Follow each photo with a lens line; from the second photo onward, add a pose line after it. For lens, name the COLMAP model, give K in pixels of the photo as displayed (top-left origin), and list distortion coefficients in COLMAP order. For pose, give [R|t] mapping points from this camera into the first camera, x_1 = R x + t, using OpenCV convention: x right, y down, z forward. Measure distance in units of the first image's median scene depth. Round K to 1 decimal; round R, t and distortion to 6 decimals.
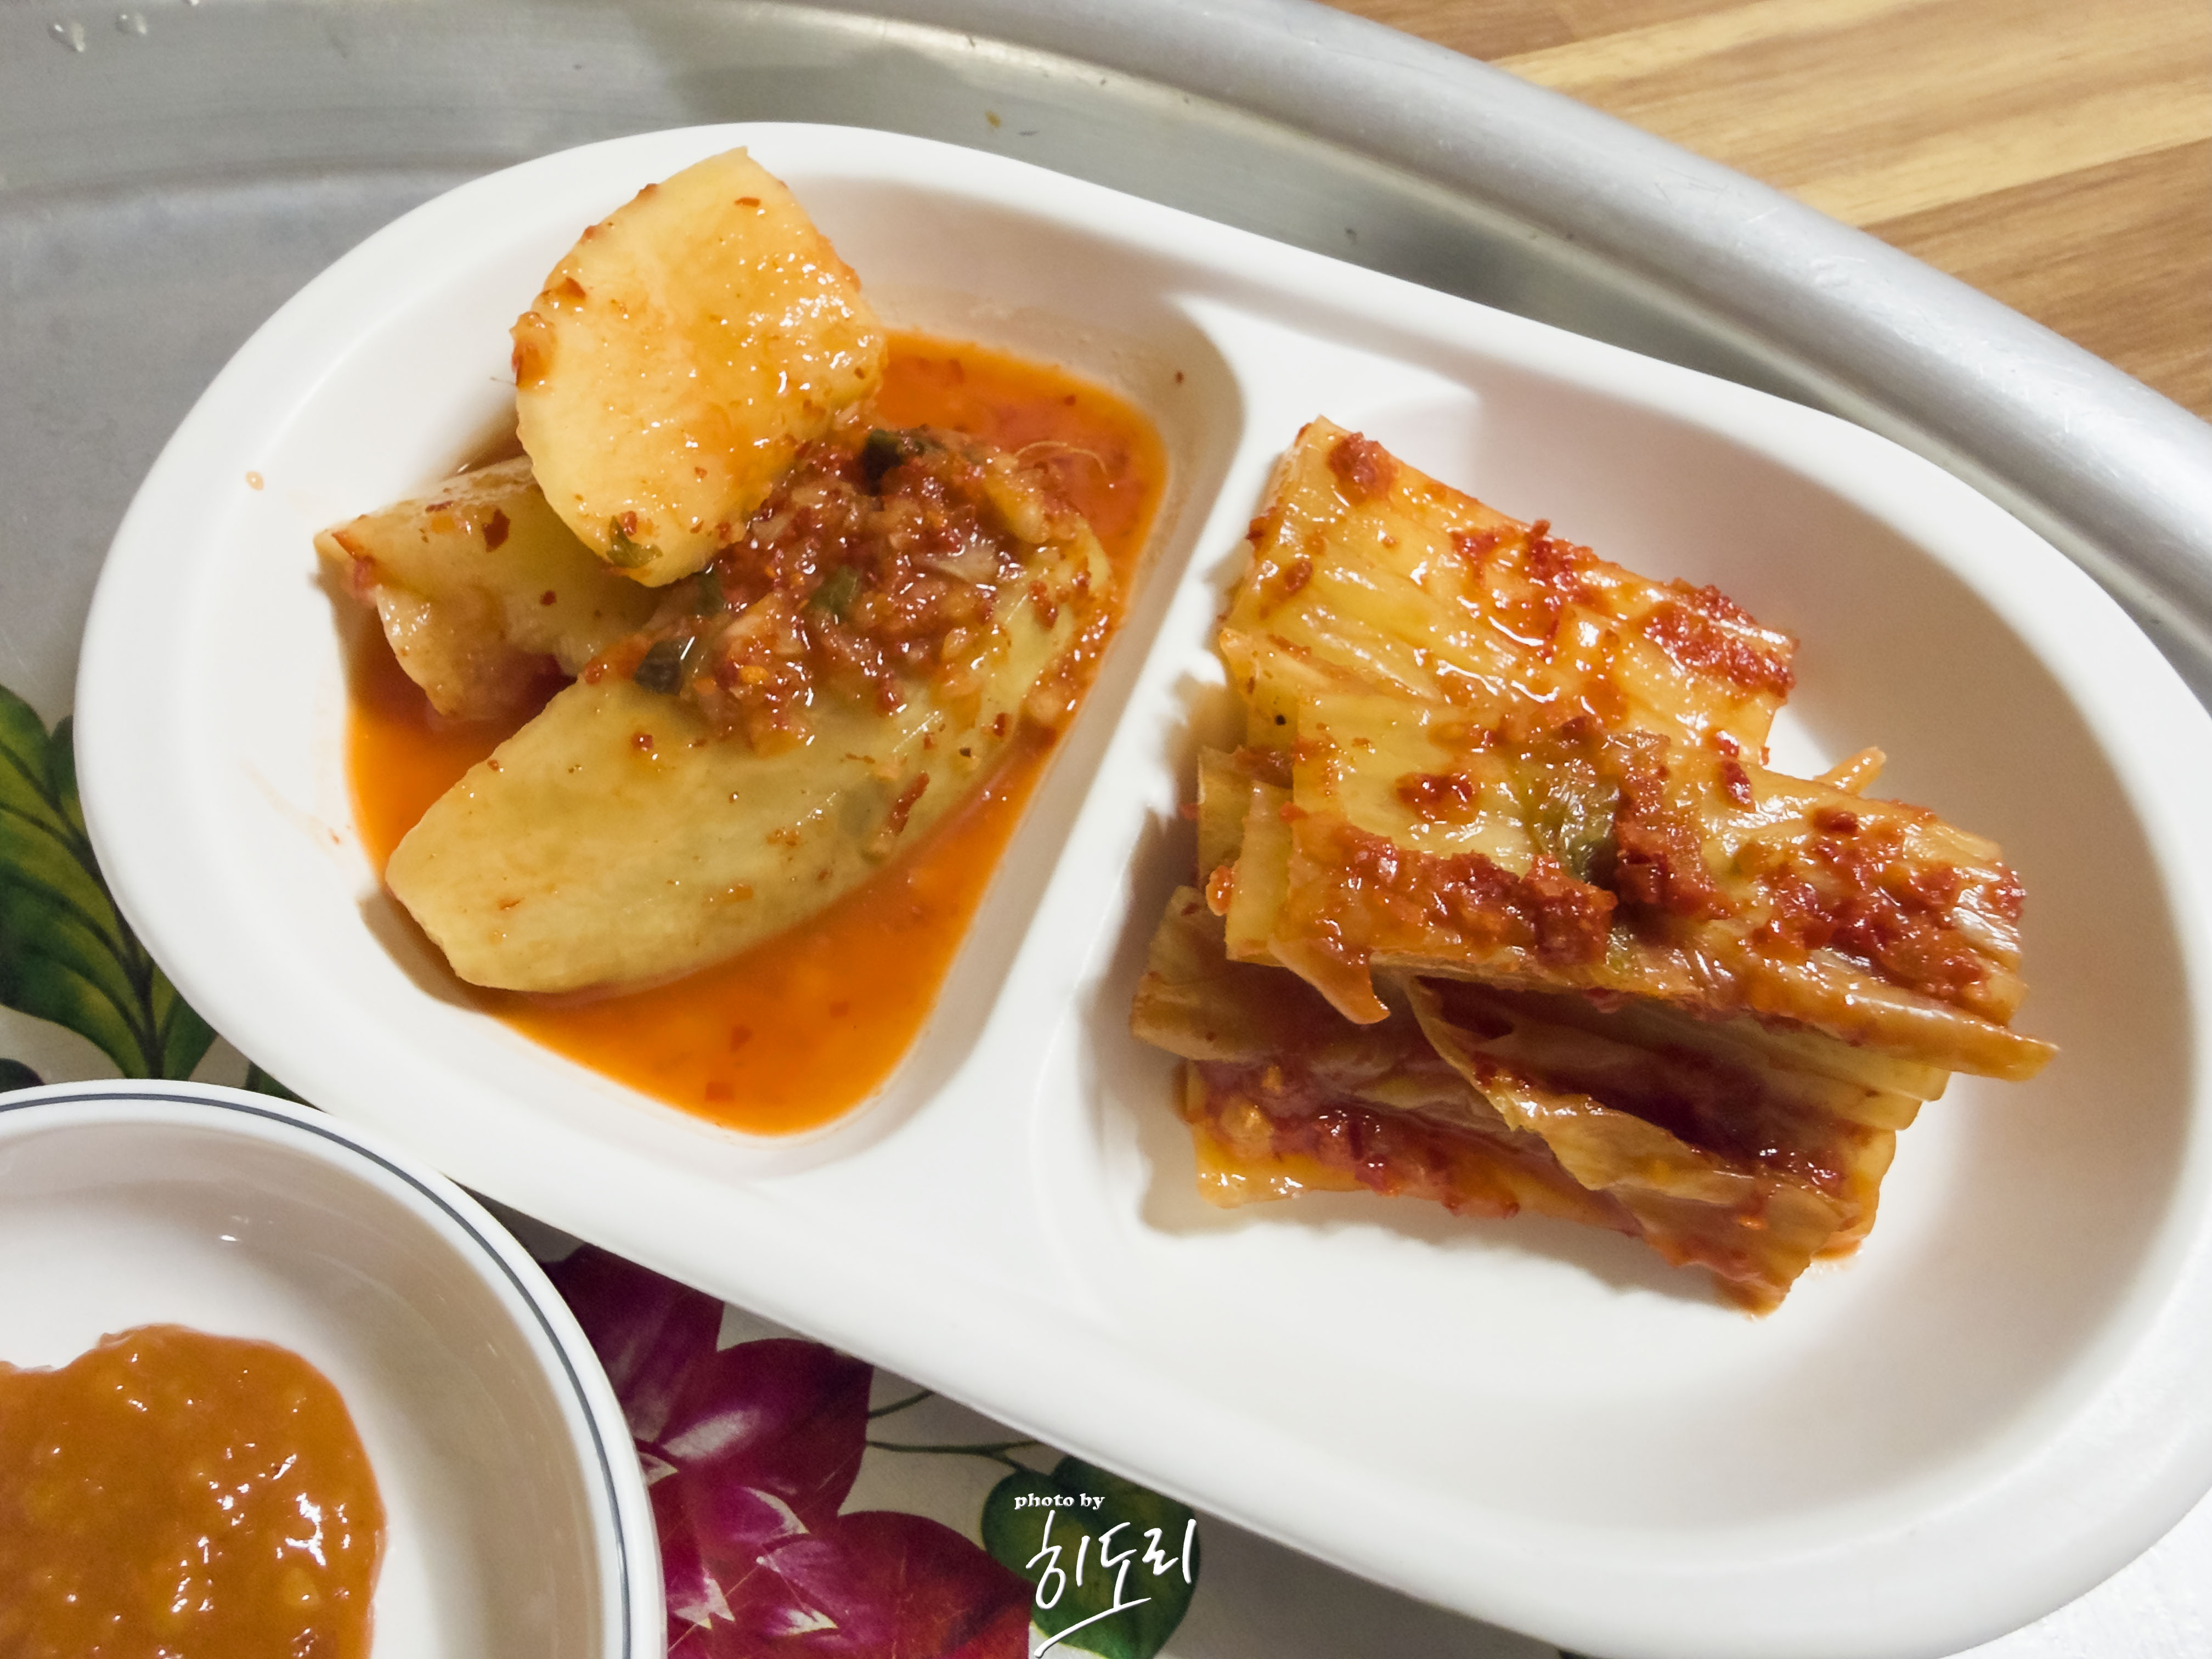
lens RADIAL K [[1524.6, 0, 997.6], [0, 1524.6, 833.0], [0, 0, 1]] dist [0.000642, 0.000733]
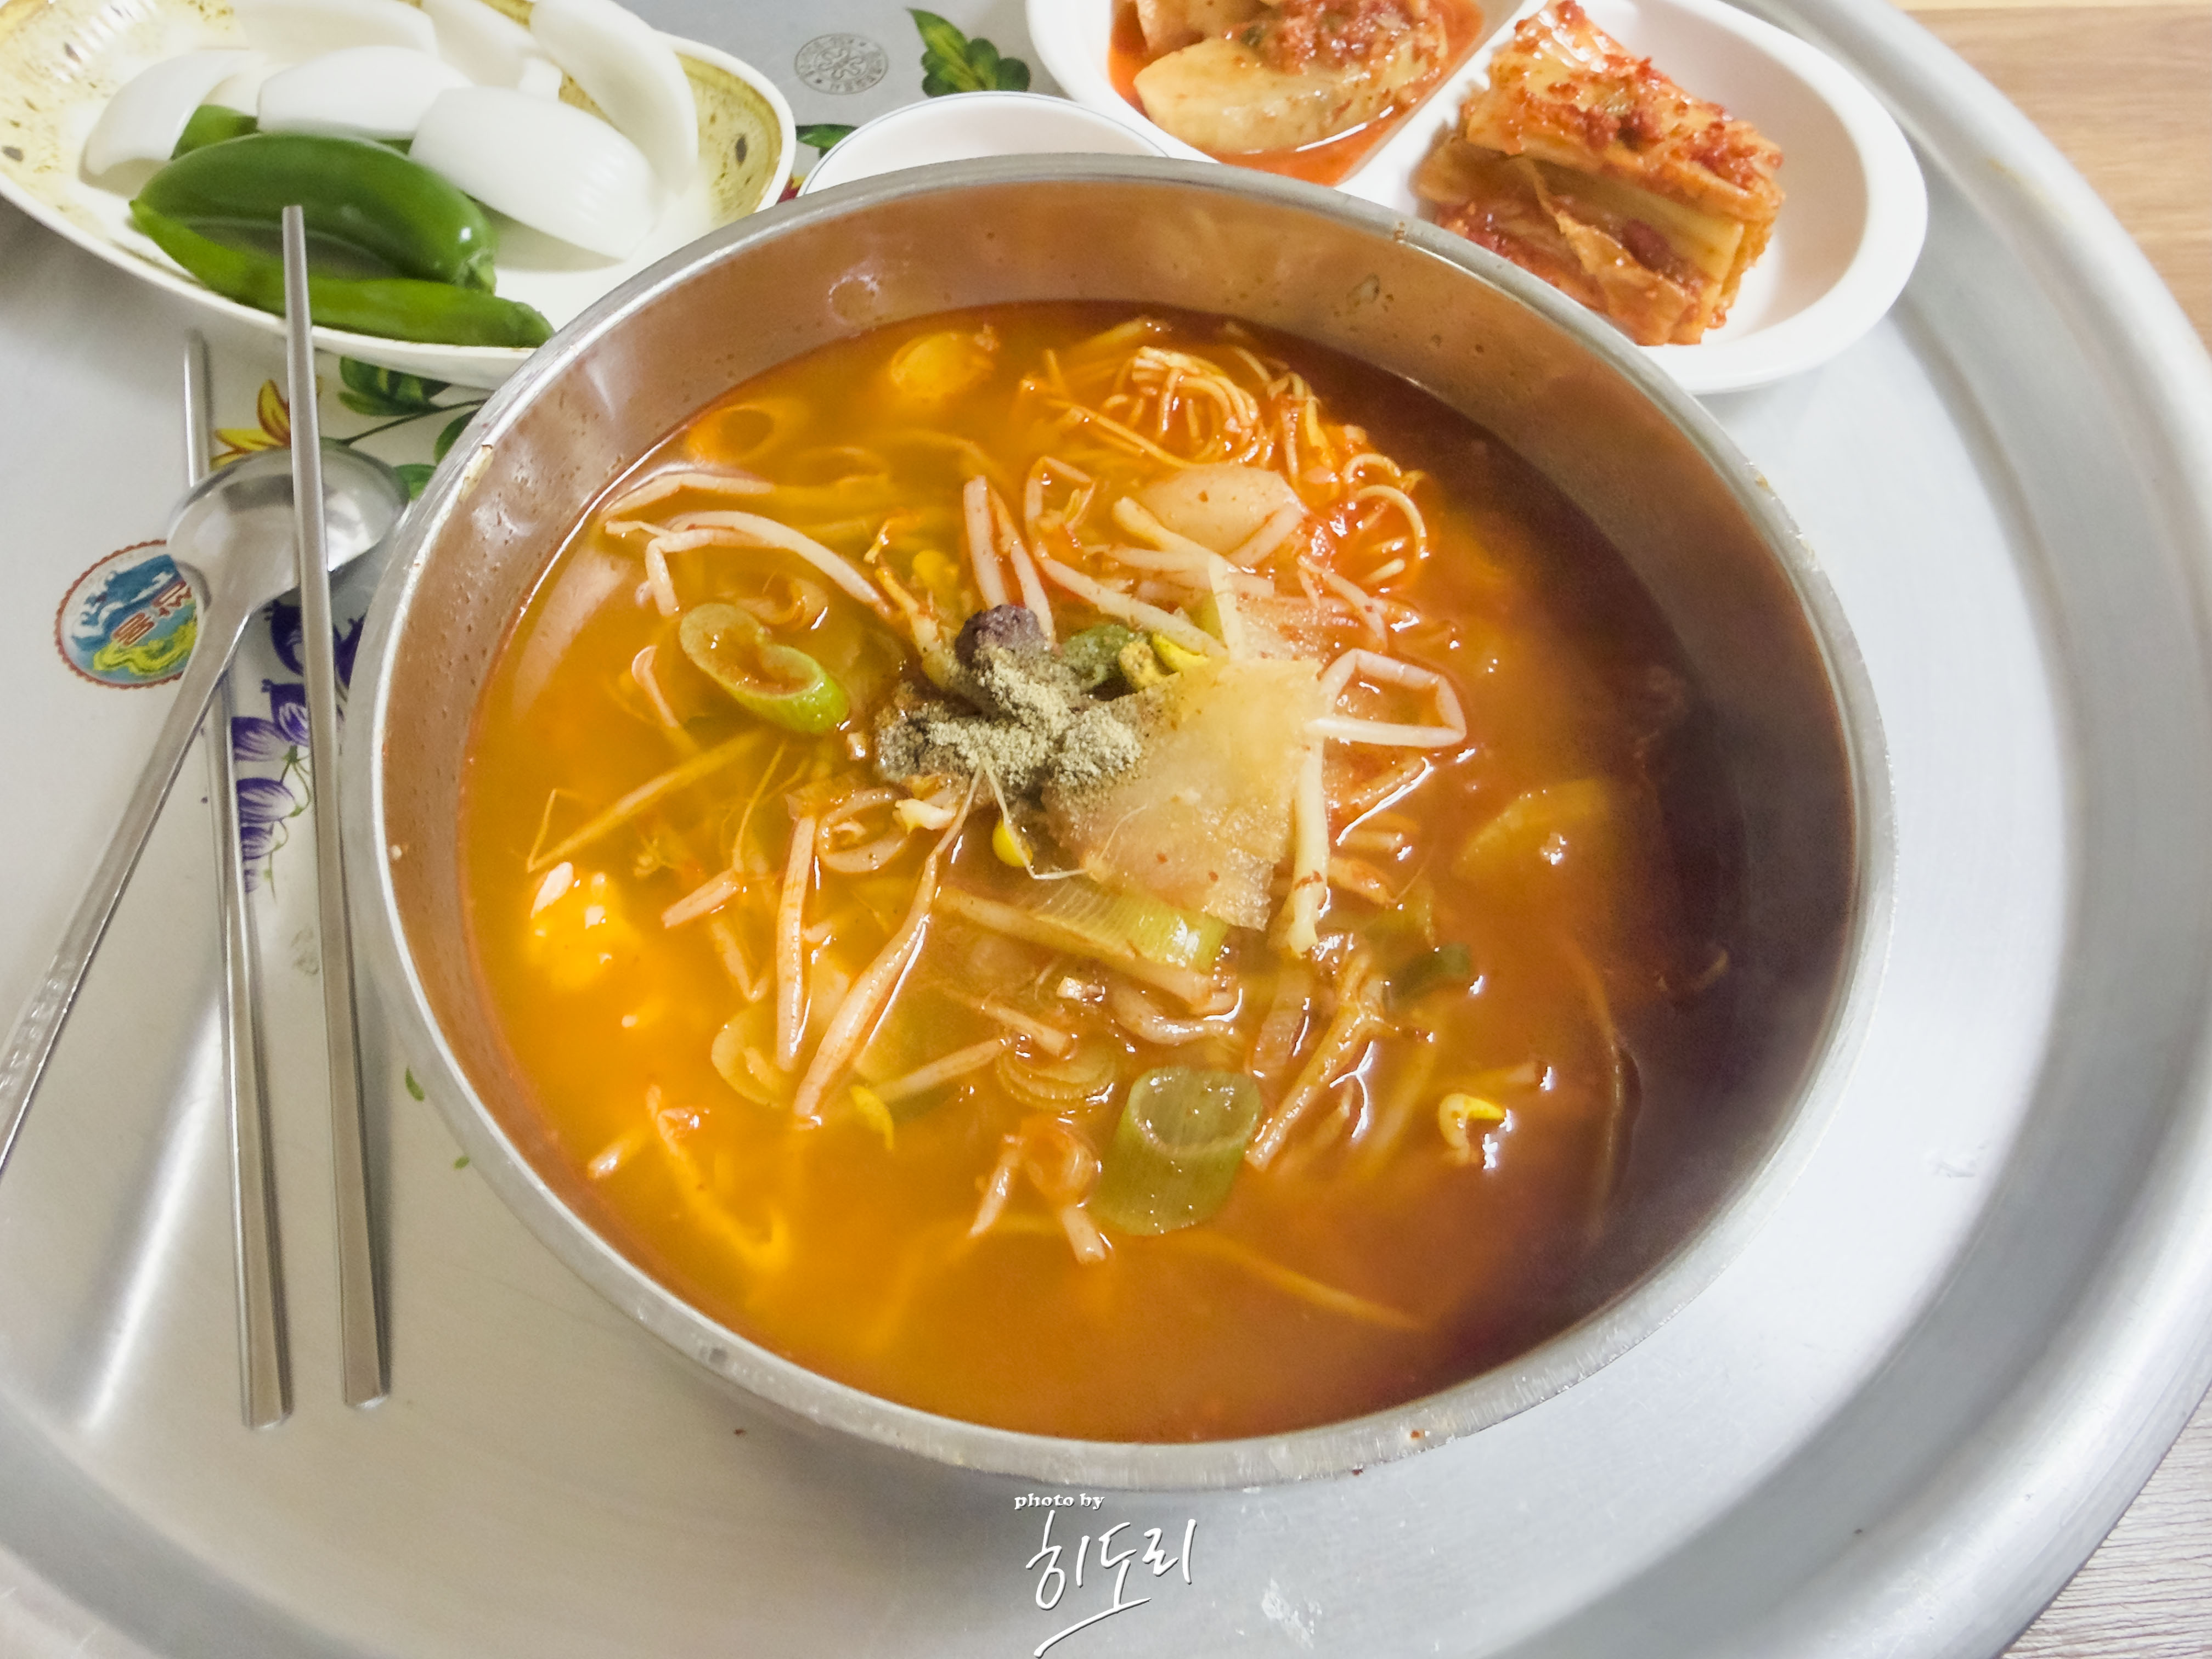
lens RADIAL K [[1546.3, 0, 997.6], [0, 1546.3, 822.7], [0, 0, 1]] dist [0.004485, 0.001561]
pose [[0.963910, 0.238175, -0.118956, -0.024650], [-0.239614, 0.970866, 0.002265, 1.178251], [0.116030, 0.026320, 0.992897, -1.417168]]
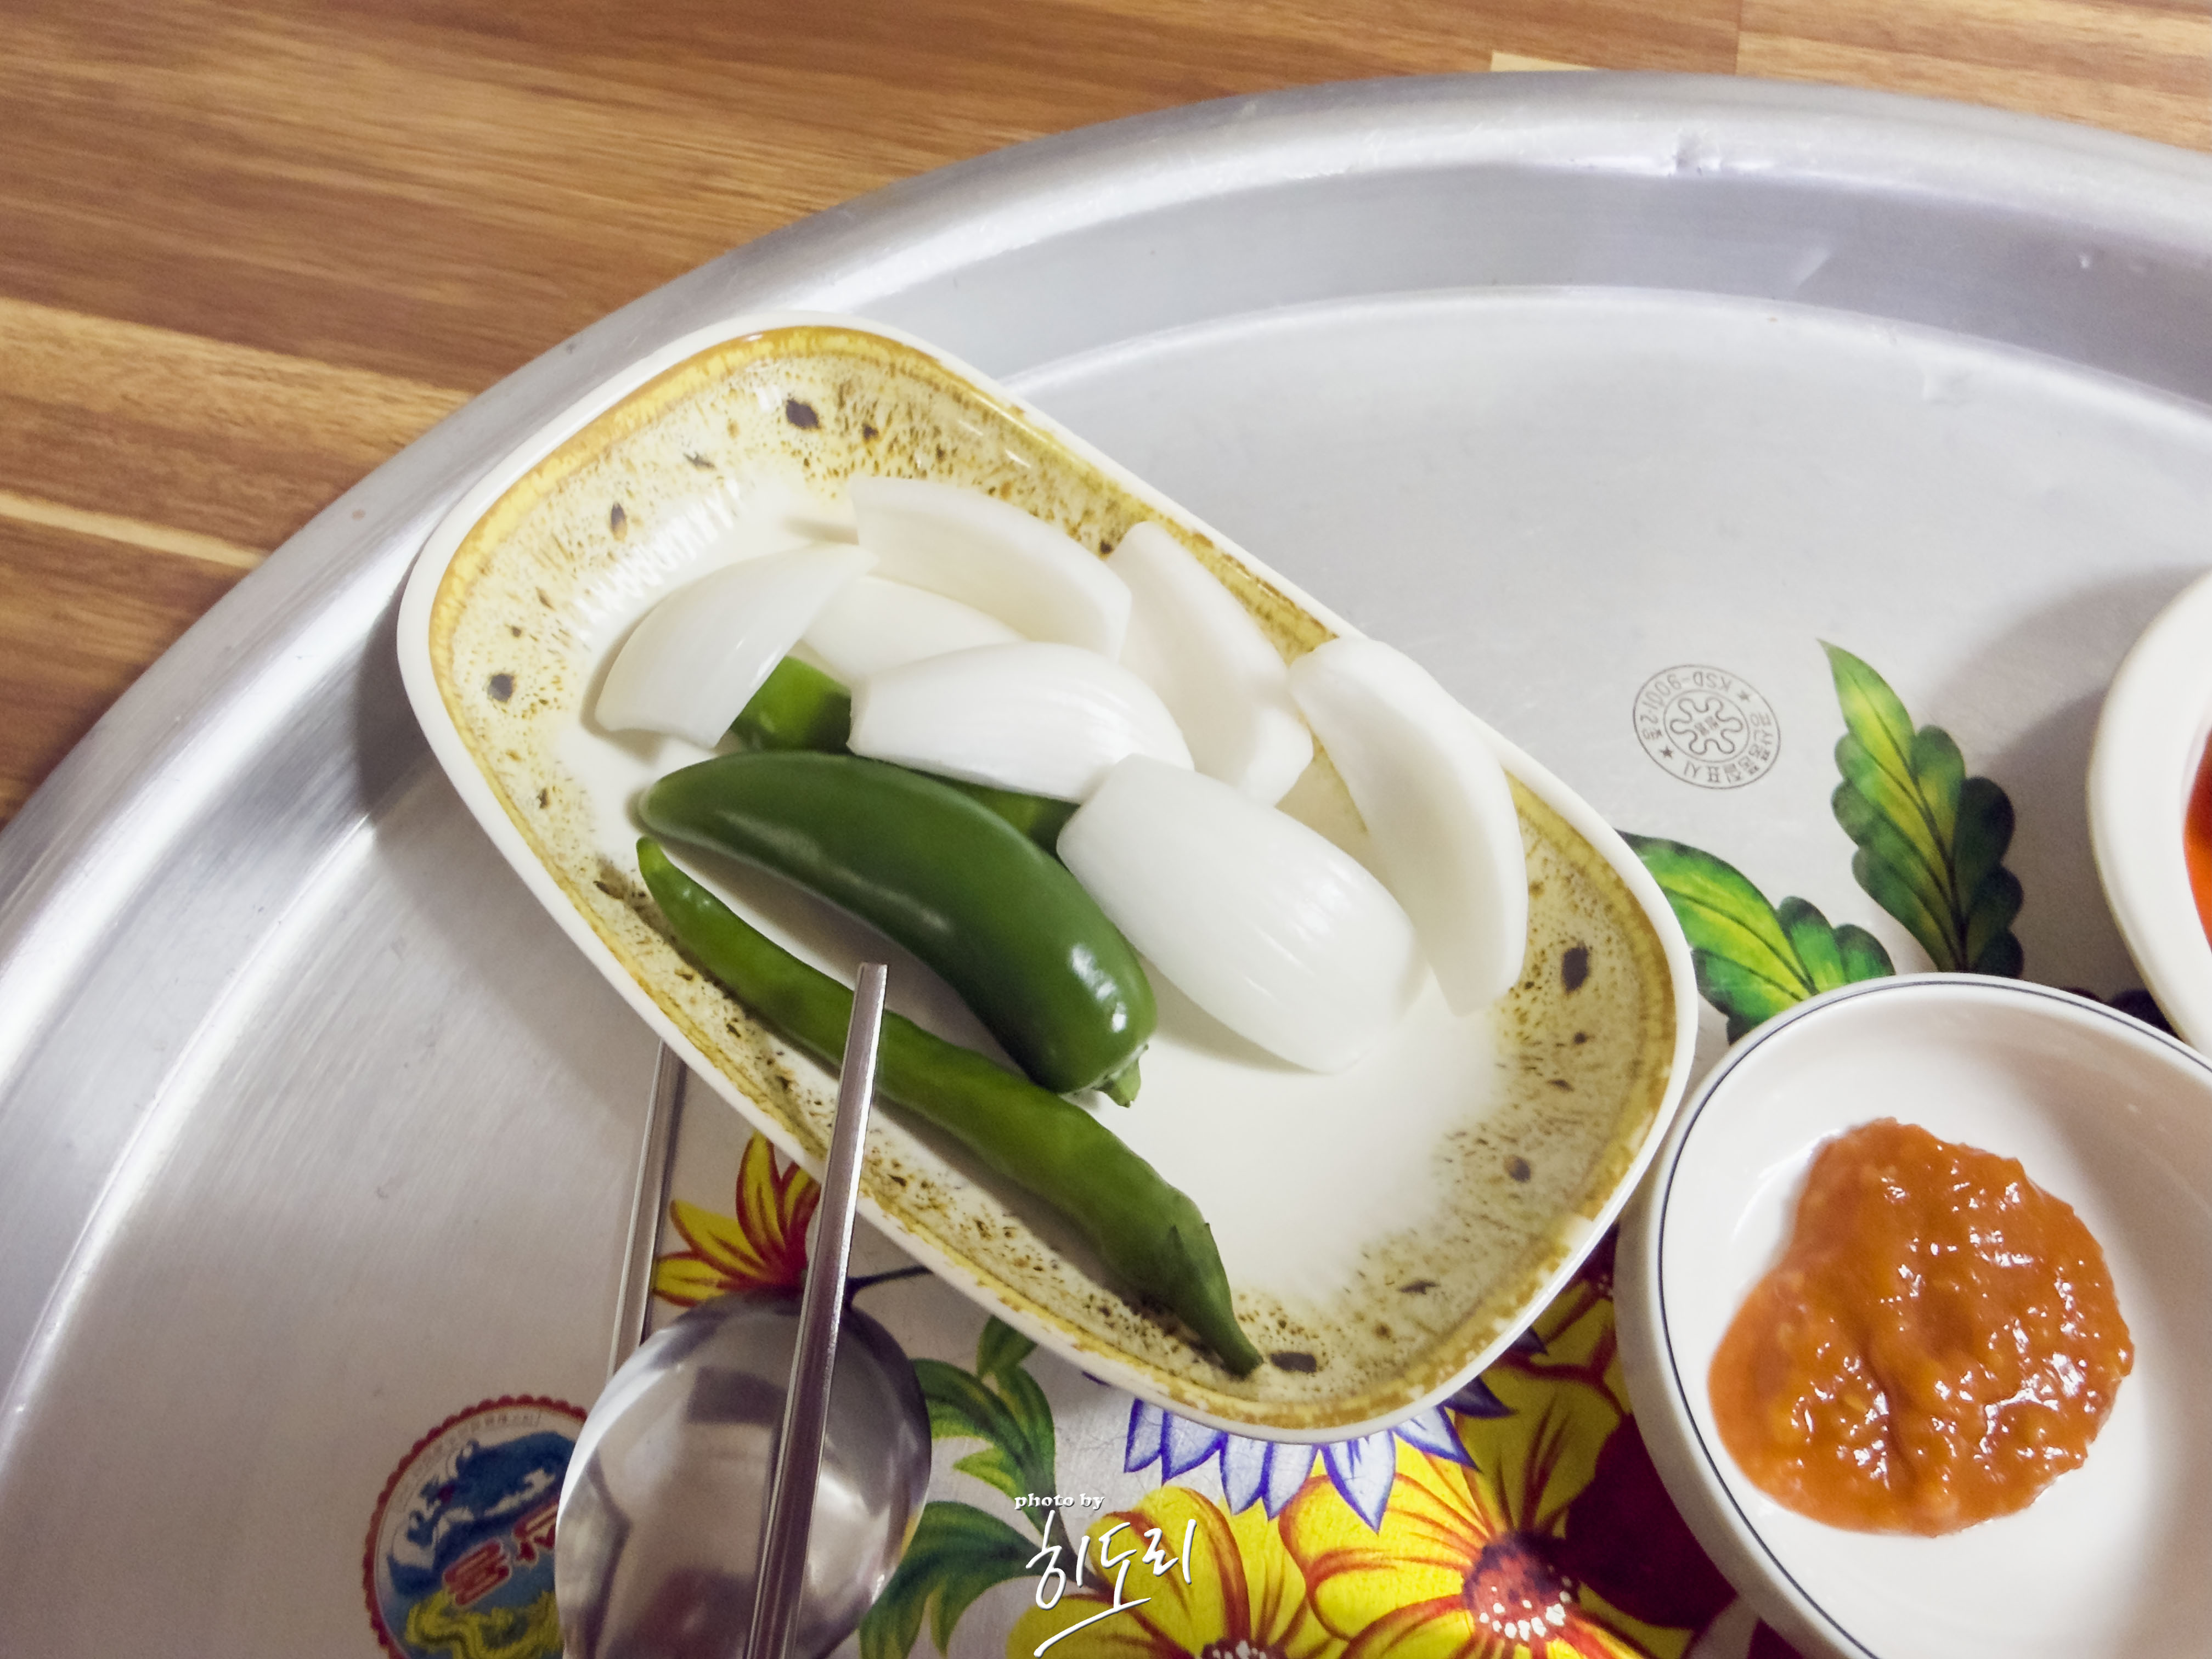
lens RADIAL K [[1555.9, 0, 1029.0], [0, 1555.9, 827.4], [0, 0, 1]] dist [0.002834, 0.000394]
pose [[0.834716, 0.485080, -0.260666, -0.990151], [-0.481193, 0.872669, 0.083076, 0.332210], [0.267773, 0.056086, 0.961848, -0.711598]]
